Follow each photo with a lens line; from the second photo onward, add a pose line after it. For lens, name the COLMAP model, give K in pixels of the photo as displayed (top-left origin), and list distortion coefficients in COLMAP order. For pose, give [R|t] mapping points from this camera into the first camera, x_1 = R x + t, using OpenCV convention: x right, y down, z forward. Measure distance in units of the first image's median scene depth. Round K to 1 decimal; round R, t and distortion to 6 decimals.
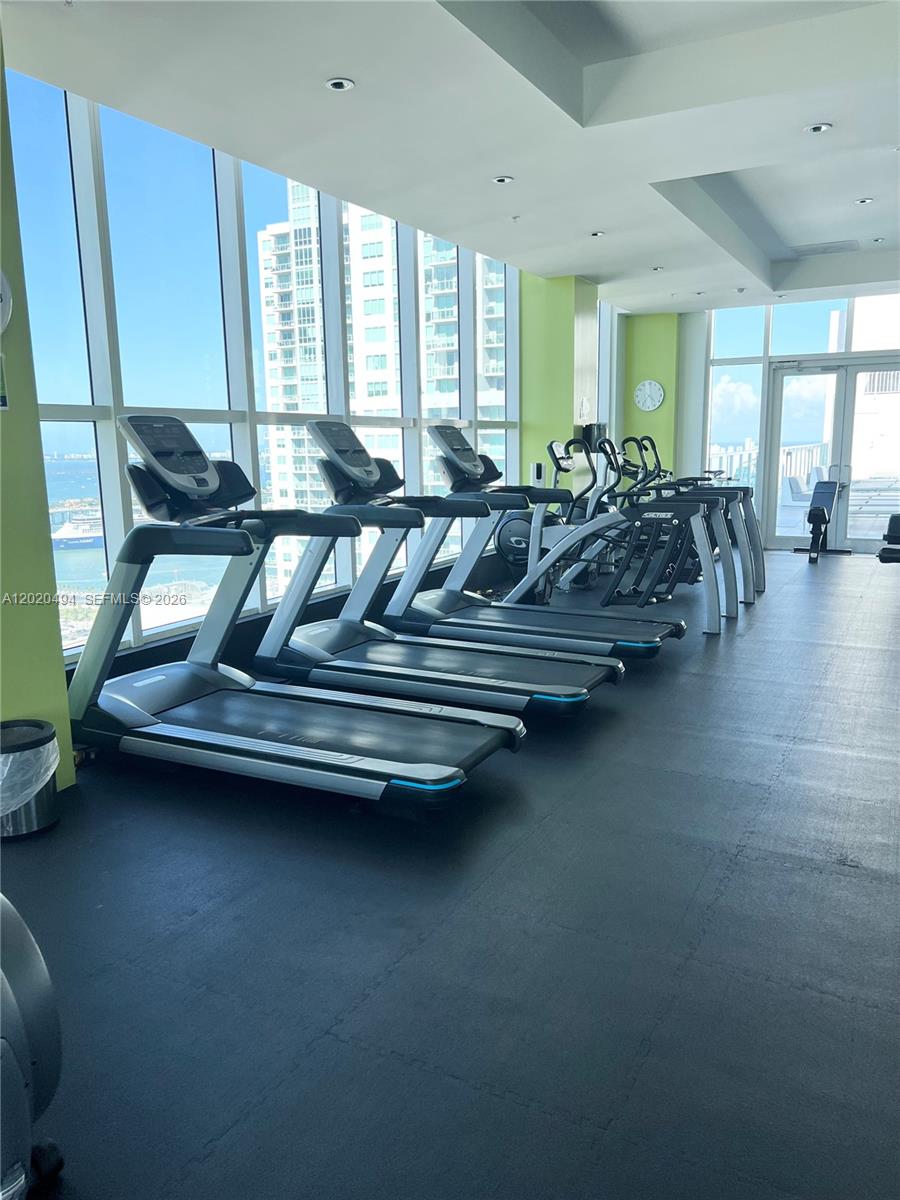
lens RADIAL K [[904.2, 0, 451.0], [0, 904.2, 597.6], [0, 0, 1]] dist [0.052671, -0.055349]
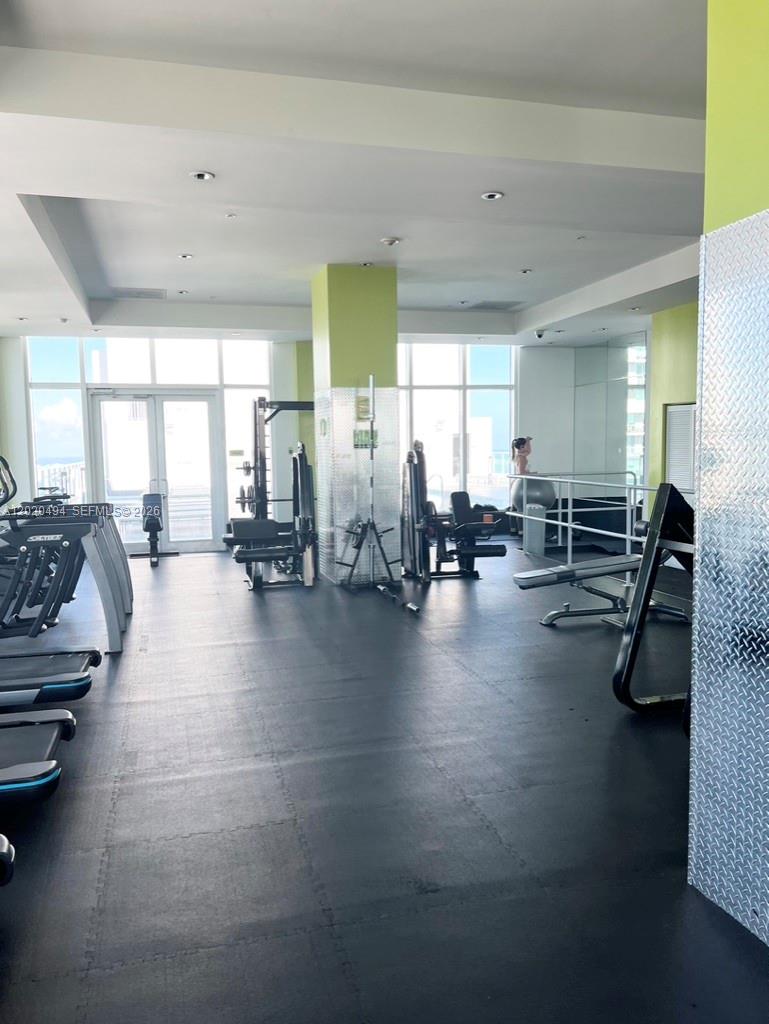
lens RADIAL K [[771.5, 0, 381.8], [0, 771.5, 518.9], [0, 0, 1]] dist [0.052671, -0.055349]
pose [[0.731240, -0.060027, 0.679474, -0.042041], [0.121493, 0.991654, -0.043143, -0.020660], [-0.671214, 0.114099, 0.732430, 0.104239]]
